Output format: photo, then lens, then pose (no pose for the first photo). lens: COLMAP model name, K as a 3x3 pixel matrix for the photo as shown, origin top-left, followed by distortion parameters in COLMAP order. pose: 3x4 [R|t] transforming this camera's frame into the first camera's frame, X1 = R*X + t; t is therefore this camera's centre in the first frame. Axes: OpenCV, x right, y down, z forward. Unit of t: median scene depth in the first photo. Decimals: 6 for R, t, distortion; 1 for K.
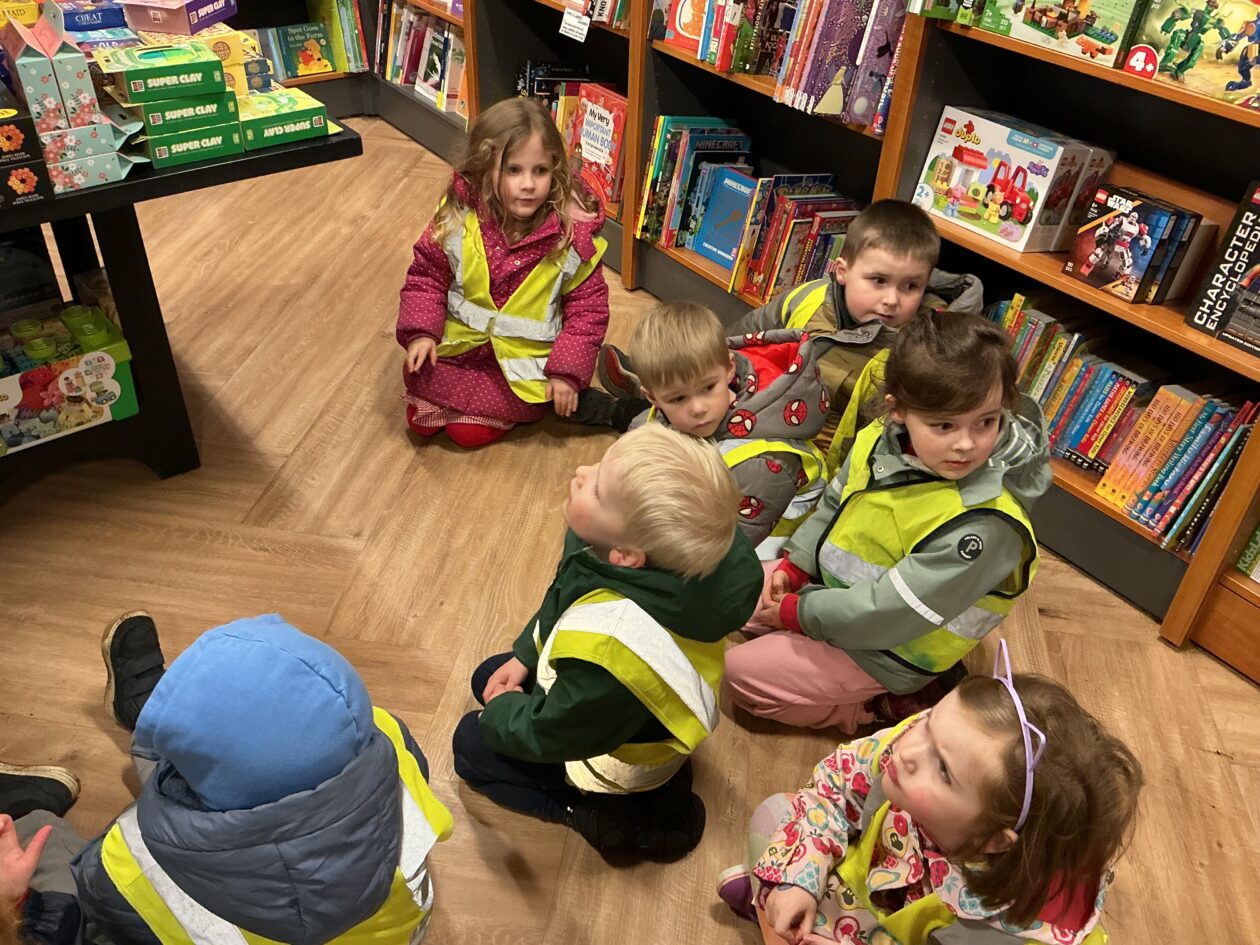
lens RADIAL K [[1048.2, 0, 639.8], [0, 1048.2, 475.7], [0, 0, 1]] dist [0.103278, -0.215803]
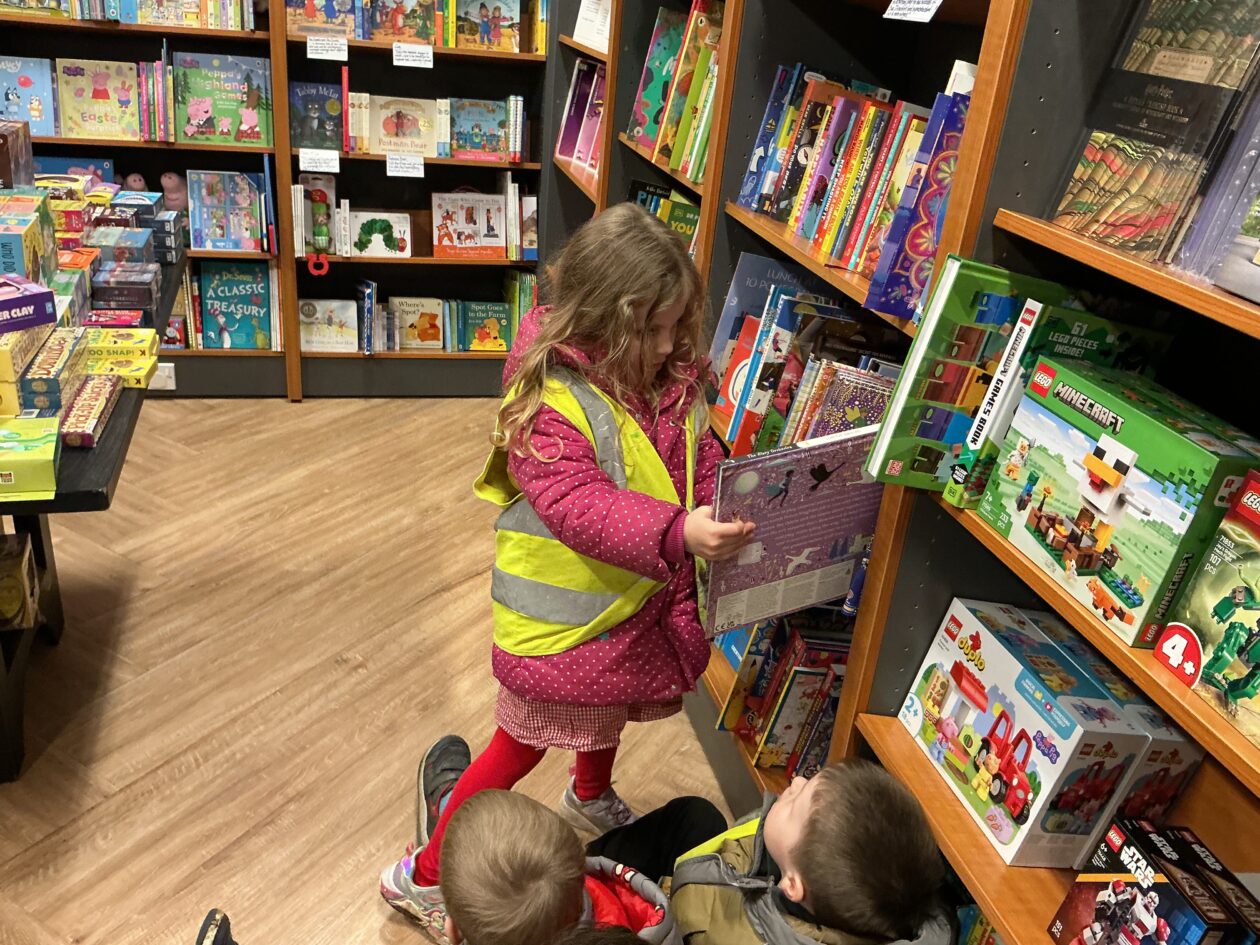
lens RADIAL K [[1052.0, 0, 634.7], [0, 1052.0, 471.6], [0, 0, 1]] dist [0.112536, -0.248578]
pose [[0.923073, 0.203440, -0.326419, 0.319627], [-0.273168, 0.944203, -0.184013, -0.256789], [0.270770, 0.259024, 0.927141, 0.313956]]
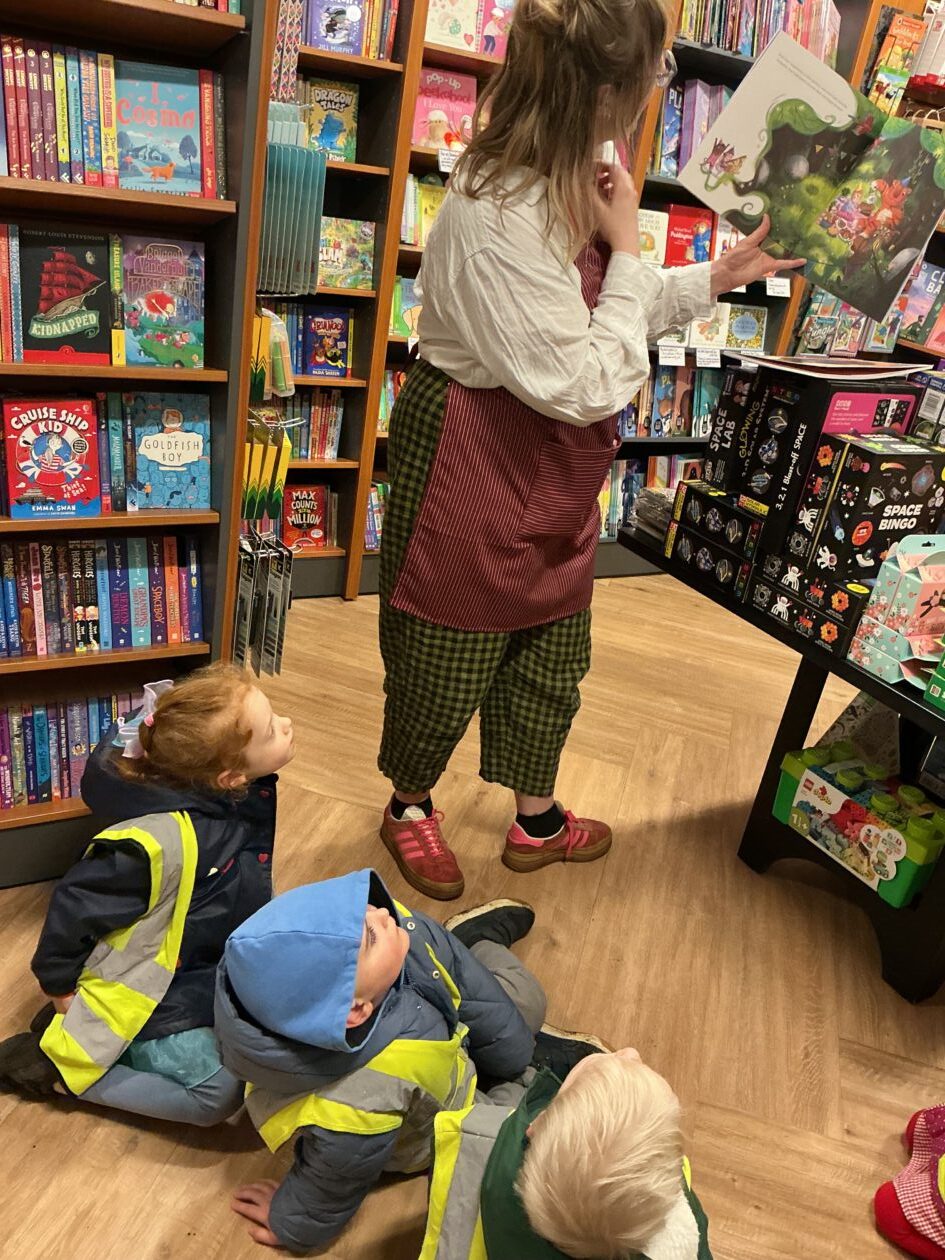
lens RADIAL K [[1047.1, 0, 467.5], [0, 1047.1, 633.3], [0, 0, 1]] dist [0.128826, -0.255047]
pose [[-0.121619, 0.368805, -0.921516, 0.471701], [-0.719143, 0.607167, 0.337908, -0.288412], [0.684136, 0.703798, 0.191380, 0.331955]]
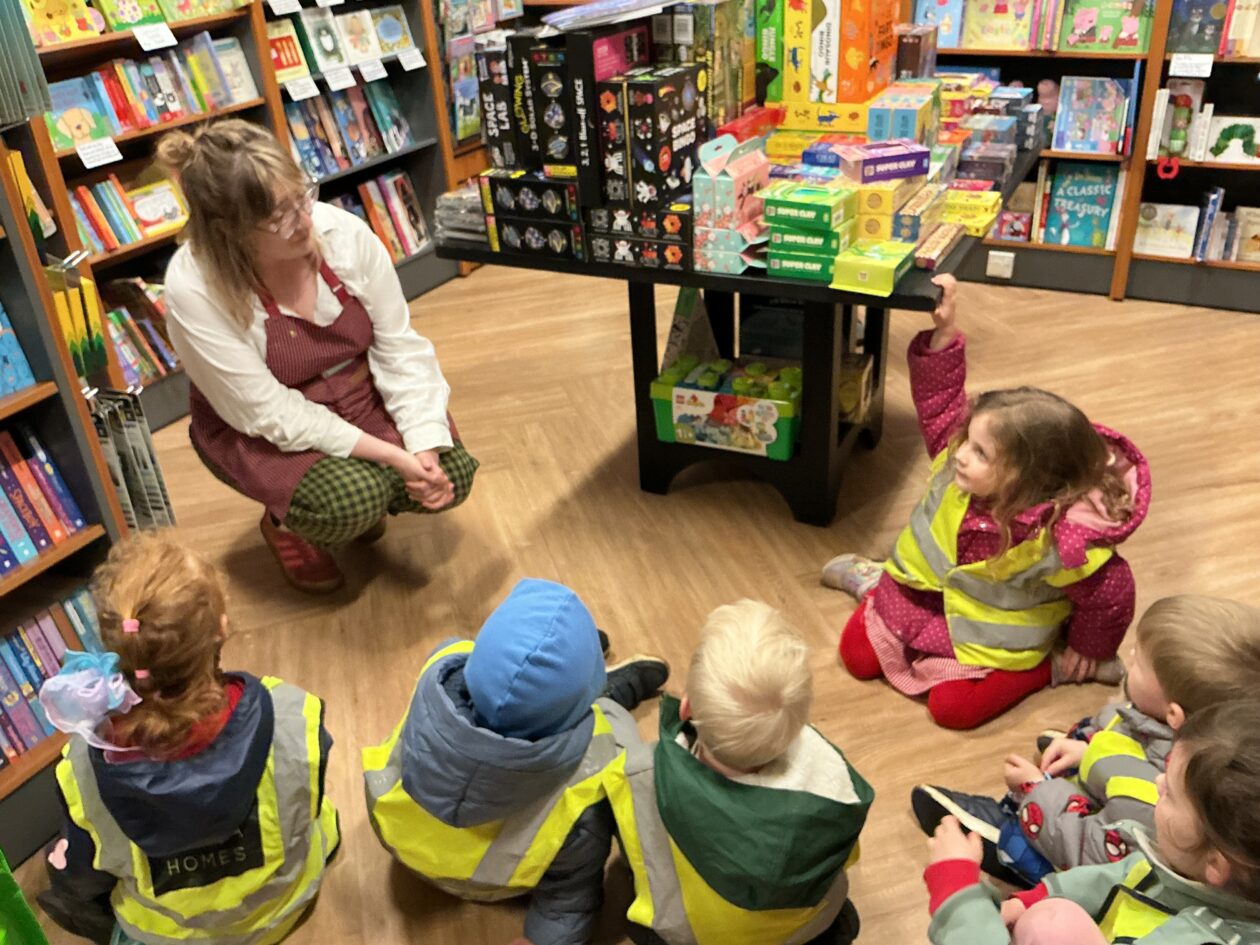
lens RADIAL K [[1054.7, 0, 633.5], [0, 1054.7, 480.9], [0, 0, 1]] dist [0.127985, -0.268275]
pose [[0.418589, 0.392864, -0.818805, 0.506016], [-0.483918, 0.859424, 0.164964, -0.164131], [0.768509, 0.327183, 0.549859, 0.193020]]
